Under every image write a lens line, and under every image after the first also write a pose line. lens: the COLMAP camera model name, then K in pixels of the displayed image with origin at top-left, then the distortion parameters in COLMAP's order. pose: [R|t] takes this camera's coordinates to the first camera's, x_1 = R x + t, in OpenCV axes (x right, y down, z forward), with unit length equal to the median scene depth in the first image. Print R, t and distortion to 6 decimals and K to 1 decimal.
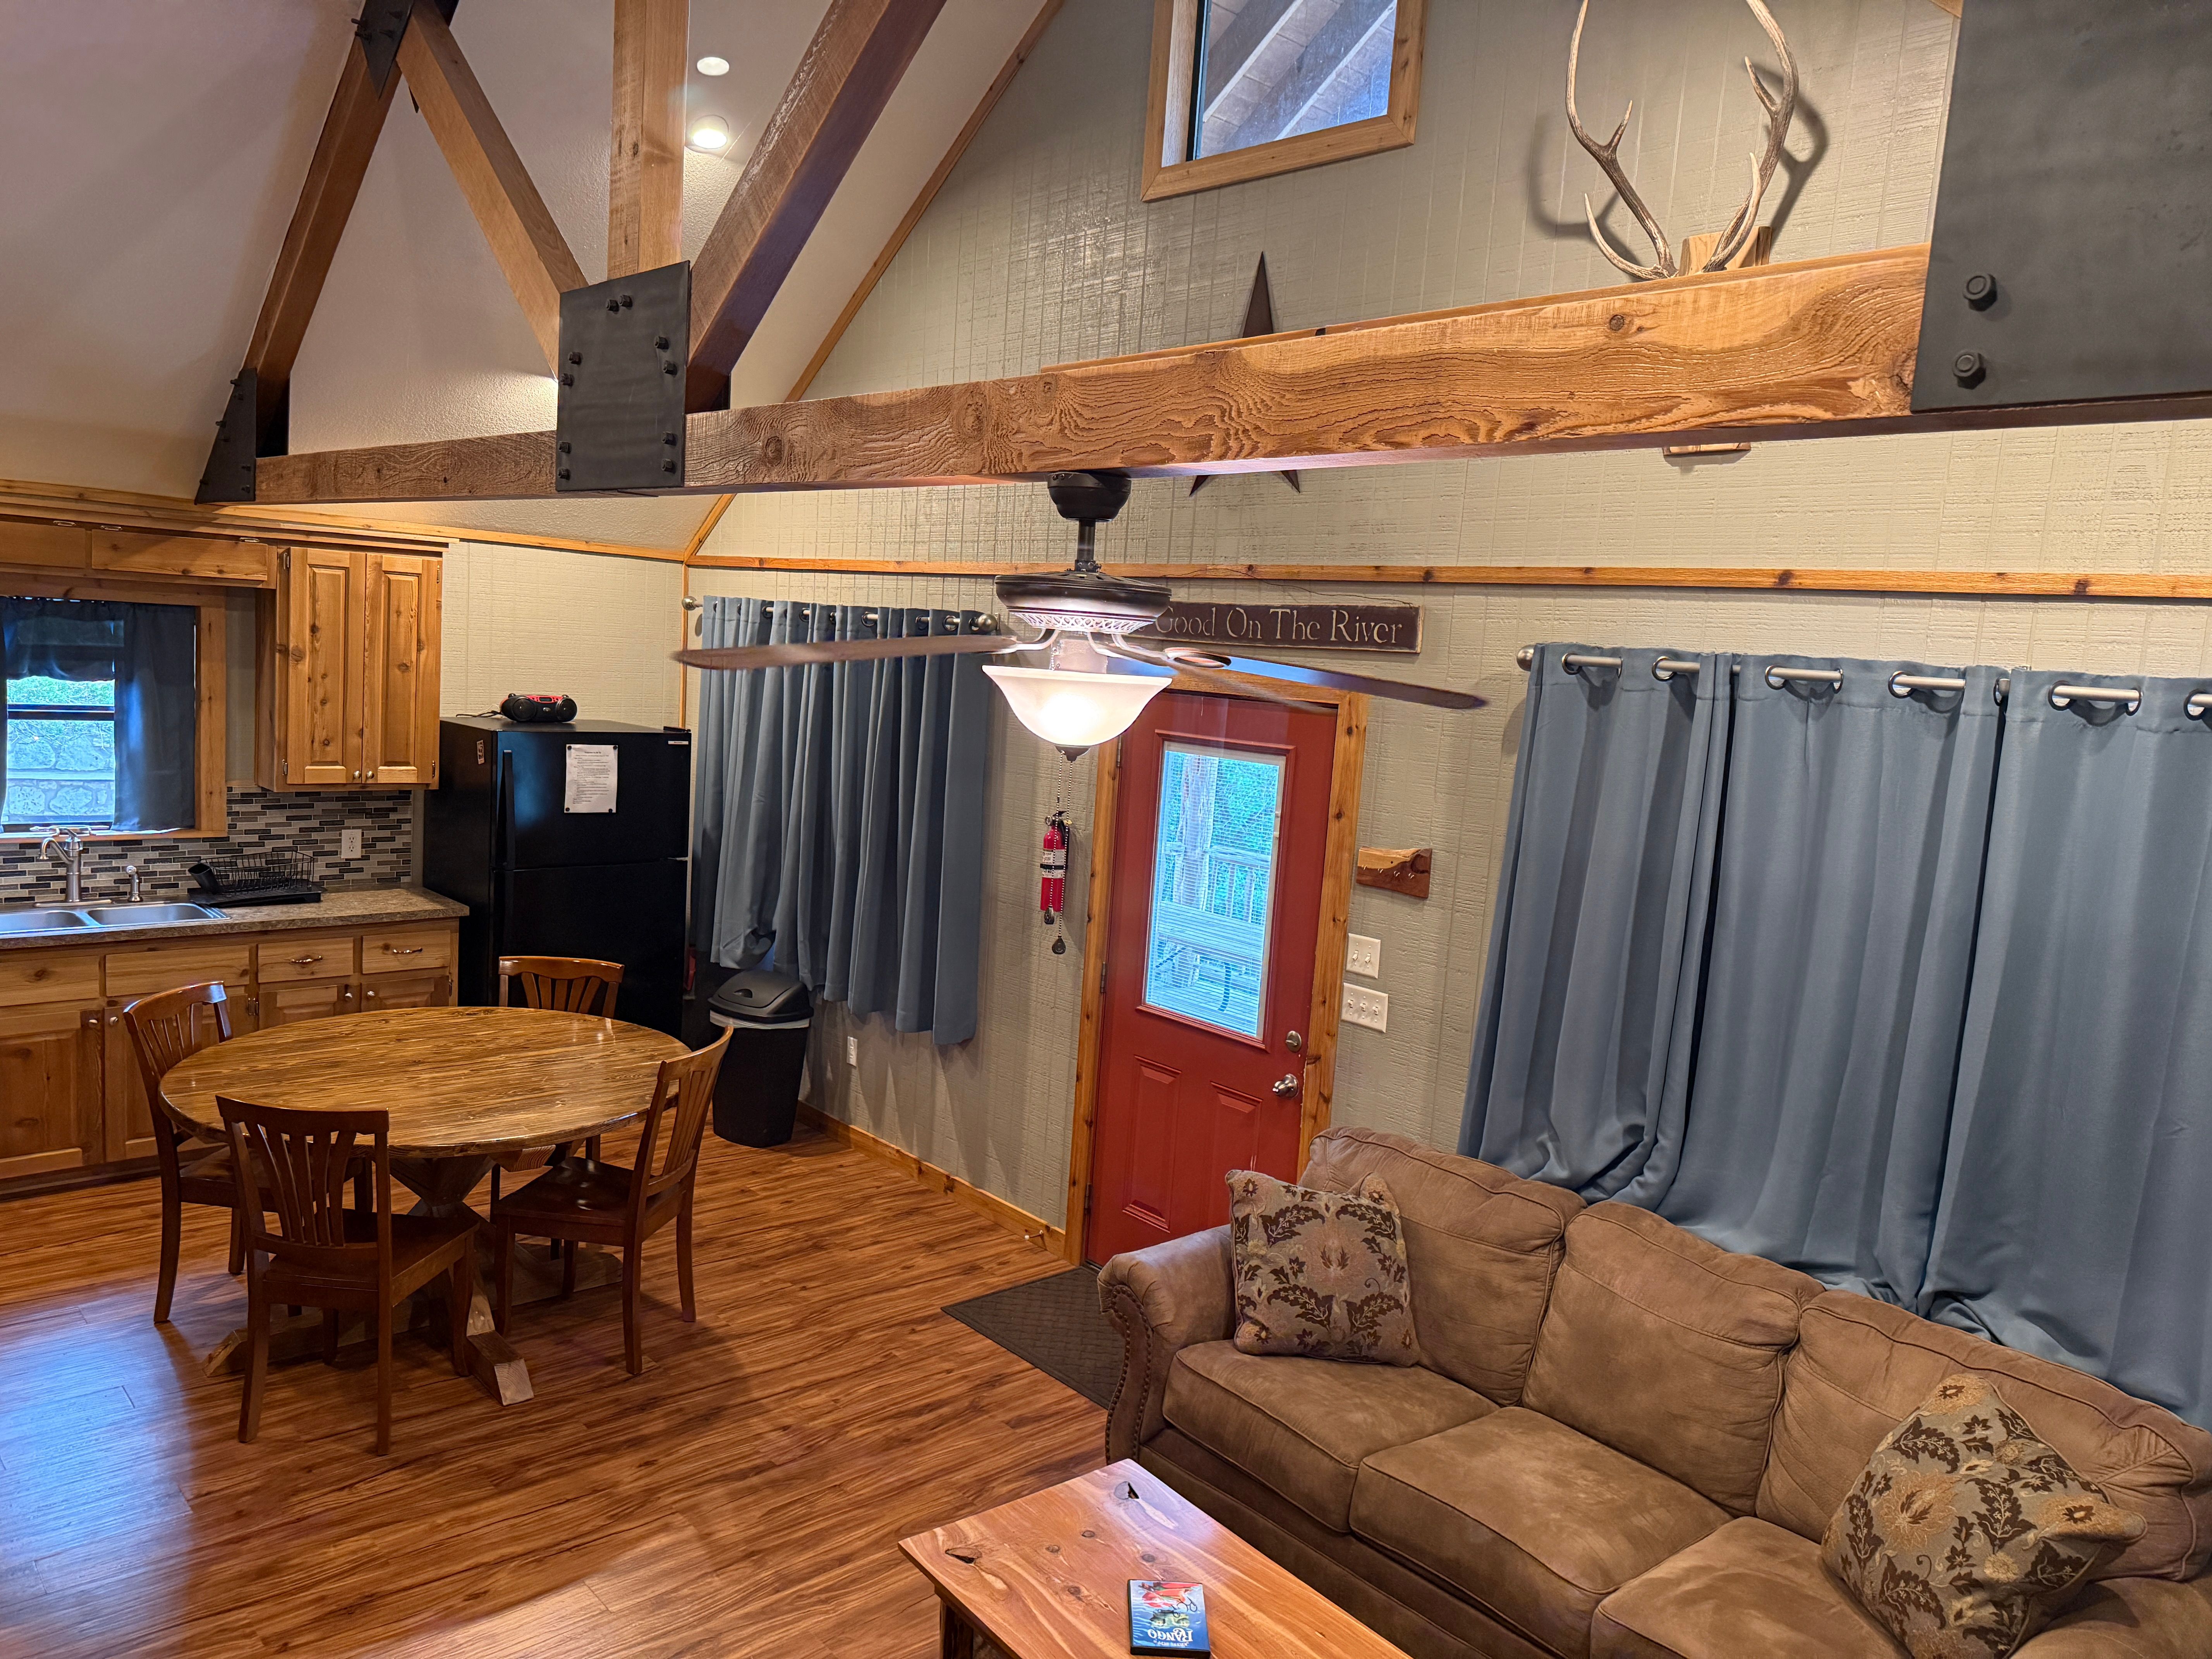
lens RADIAL K [[1572.1, 0, 1106.0], [0, 1572.1, 829.5], [0, 0, 1]] dist [0.062957, -0.002732]
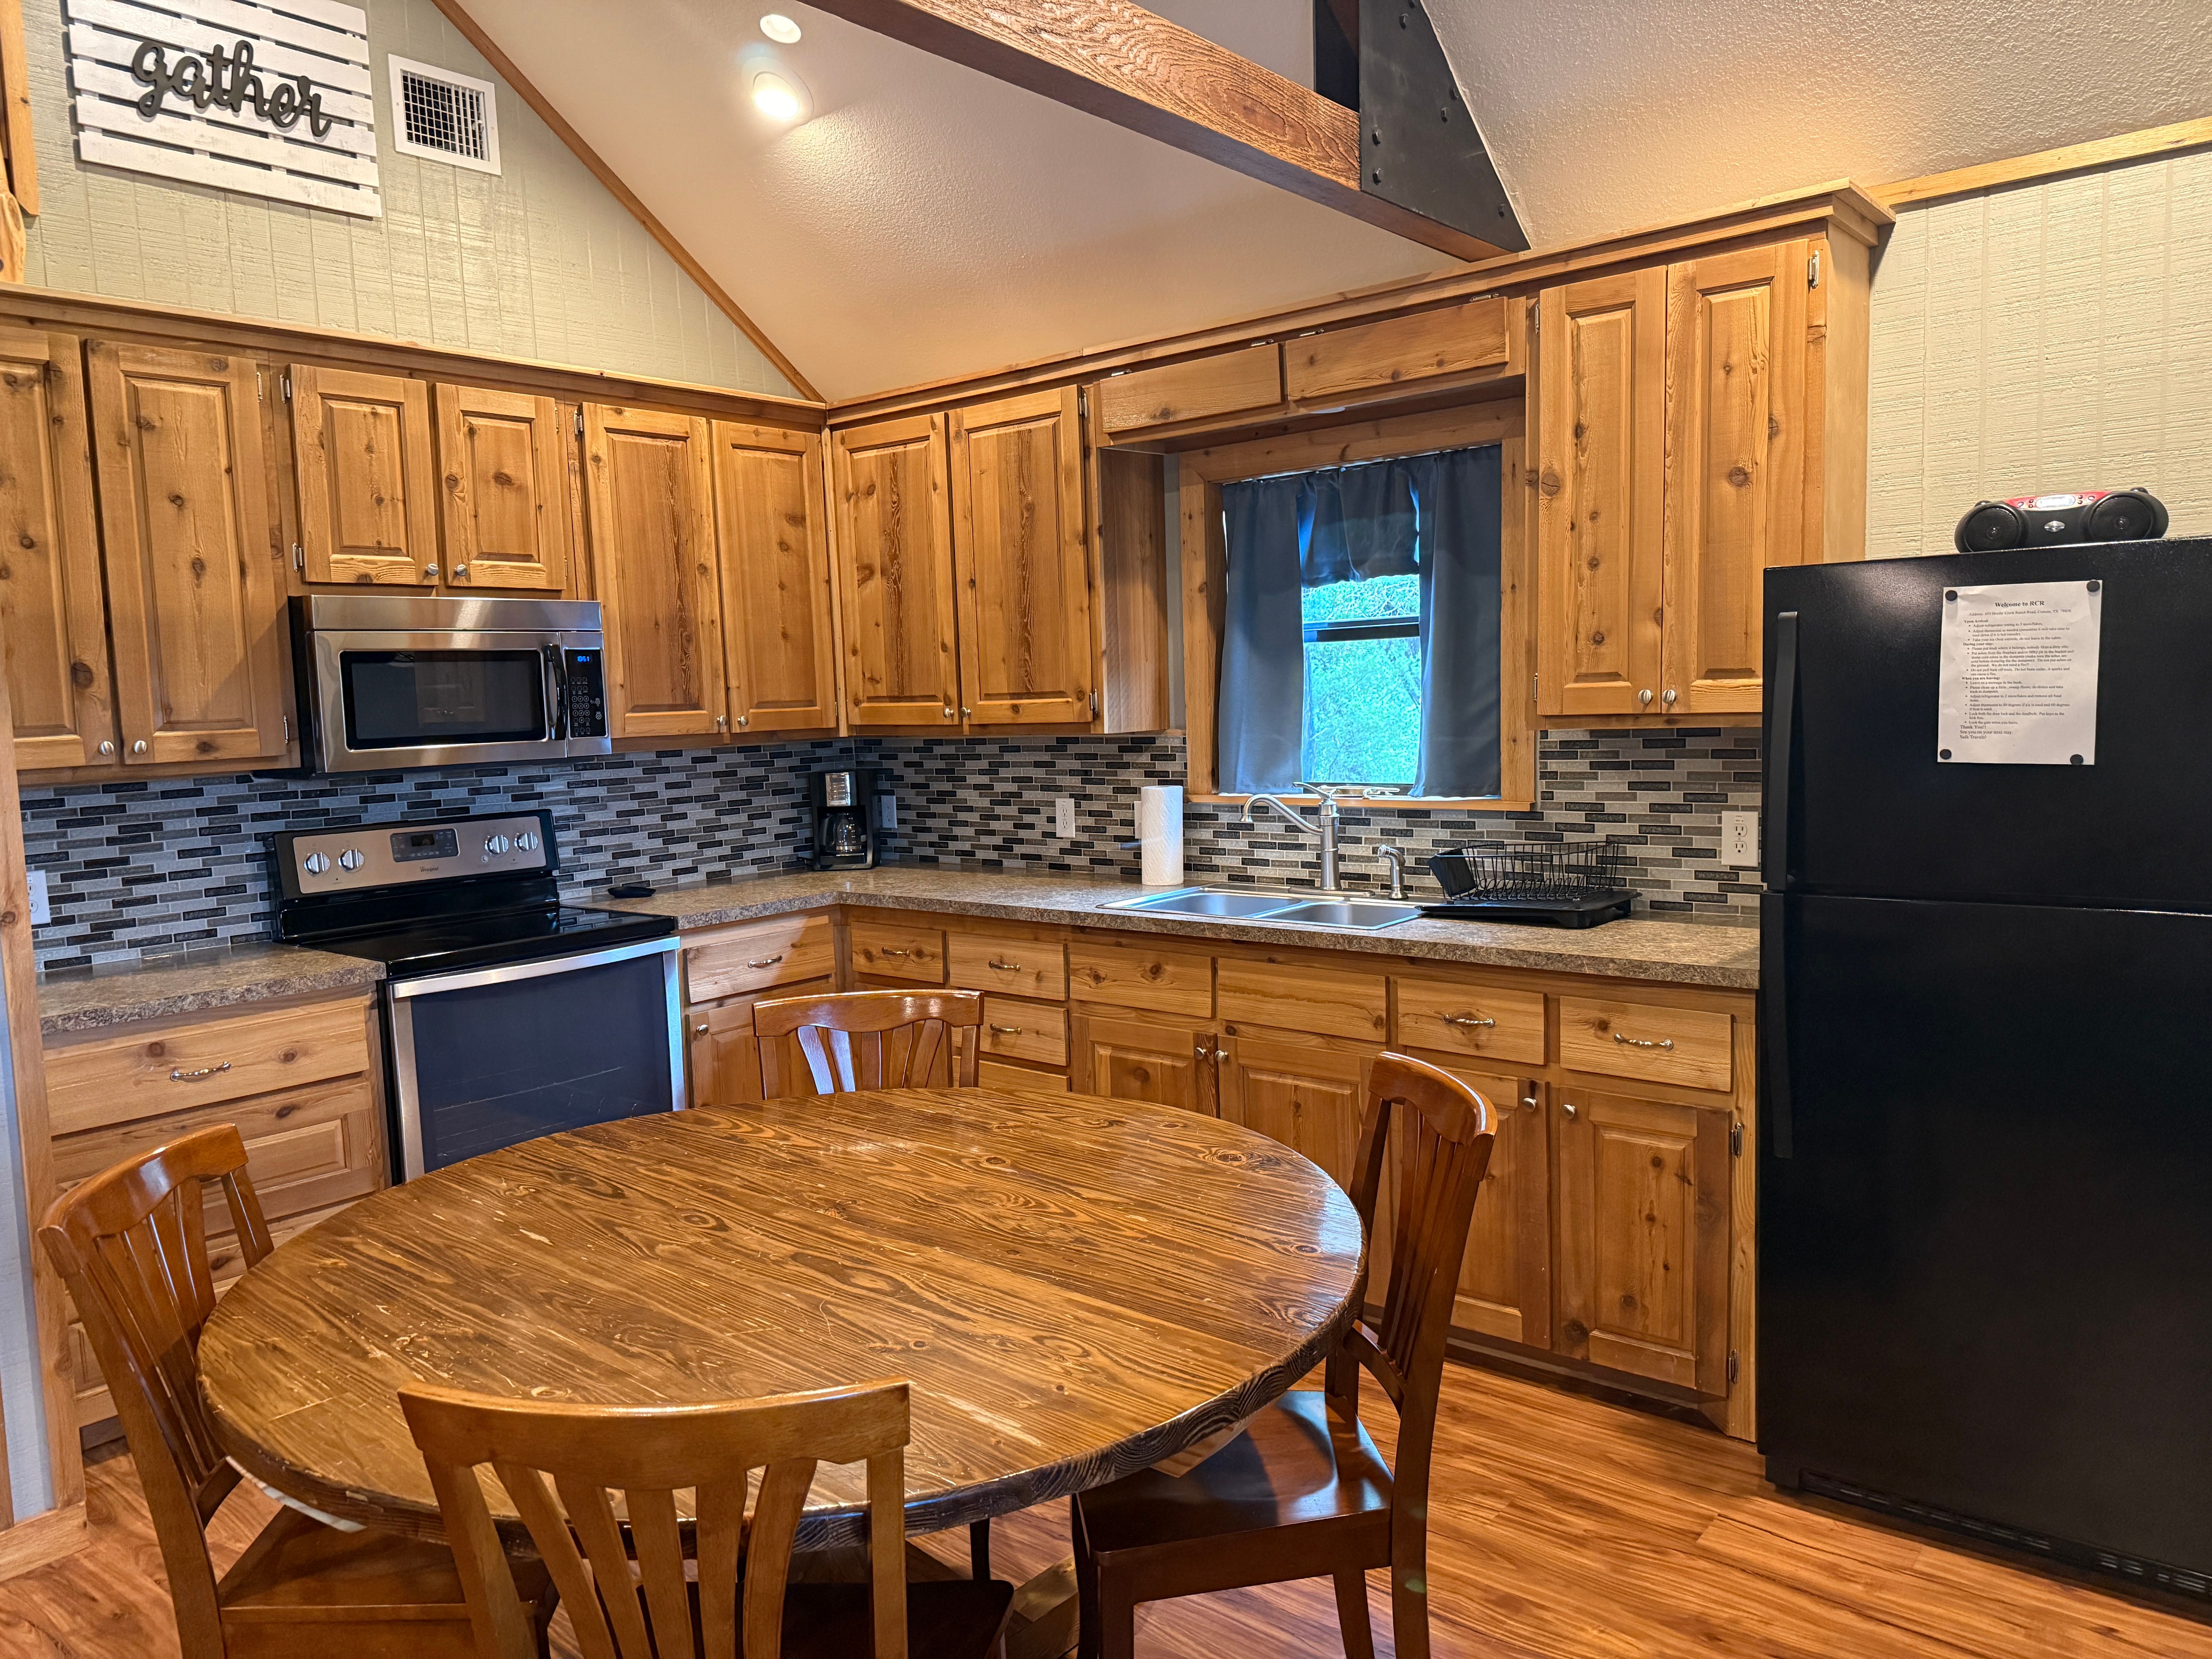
lens RADIAL K [[1572.1, 0, 1106.0], [0, 1572.1, 829.5], [0, 0, 1]] dist [0.062957, -0.002732]
pose [[0.128713, 0.015519, -0.991560, 0.028191], [-0.077196, 0.997000, 0.005583, 0.020393], [0.988673, 0.075826, 0.129525, 0.754683]]
